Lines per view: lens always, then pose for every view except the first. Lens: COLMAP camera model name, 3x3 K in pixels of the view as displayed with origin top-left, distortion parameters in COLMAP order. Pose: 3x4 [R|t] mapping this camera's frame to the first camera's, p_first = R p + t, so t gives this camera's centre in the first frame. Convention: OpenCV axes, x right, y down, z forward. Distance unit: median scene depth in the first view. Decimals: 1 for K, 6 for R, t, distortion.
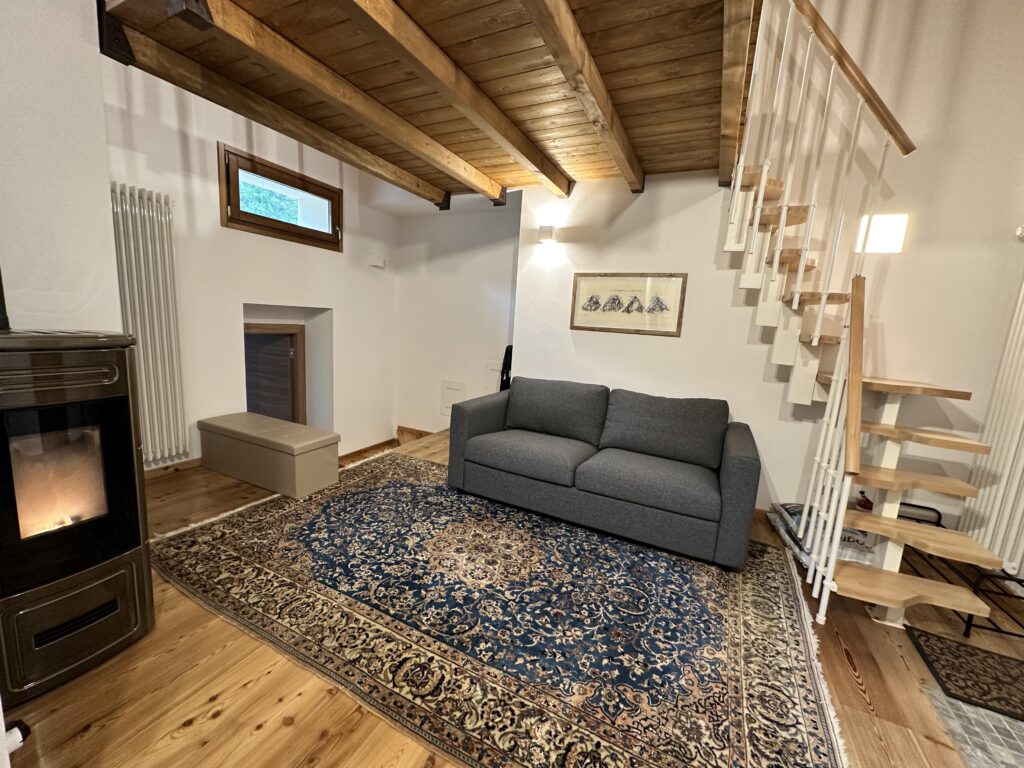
lens RADIAL K [[410.4, 0, 510.9], [0, 410.4, 378.3], [0, 0, 1]] dist [-0.003430, 0.000269]
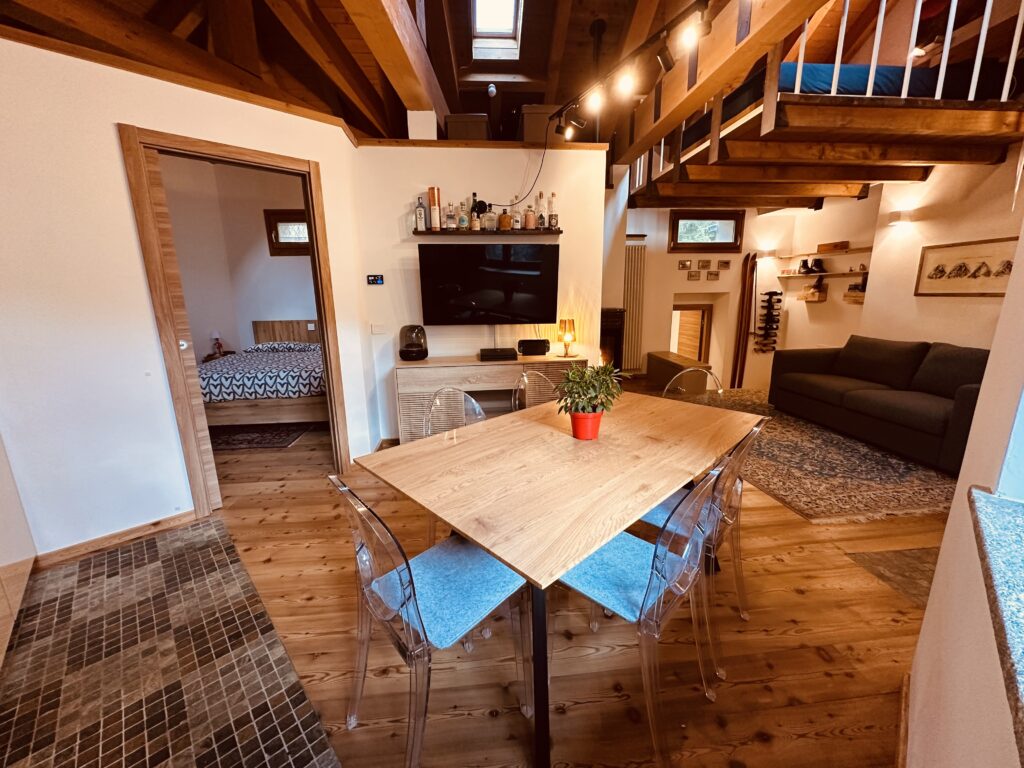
lens RADIAL K [[410.4, 0, 513.4], [0, 410.4, 380.0], [0, 0, 1]] dist [-0.003430, 0.000269]
pose [[0.532167, 0.106016, -0.839976, 0.570923], [-0.066741, 0.994295, 0.083210, 0.102588], [0.844005, 0.011779, 0.536206, -0.616986]]
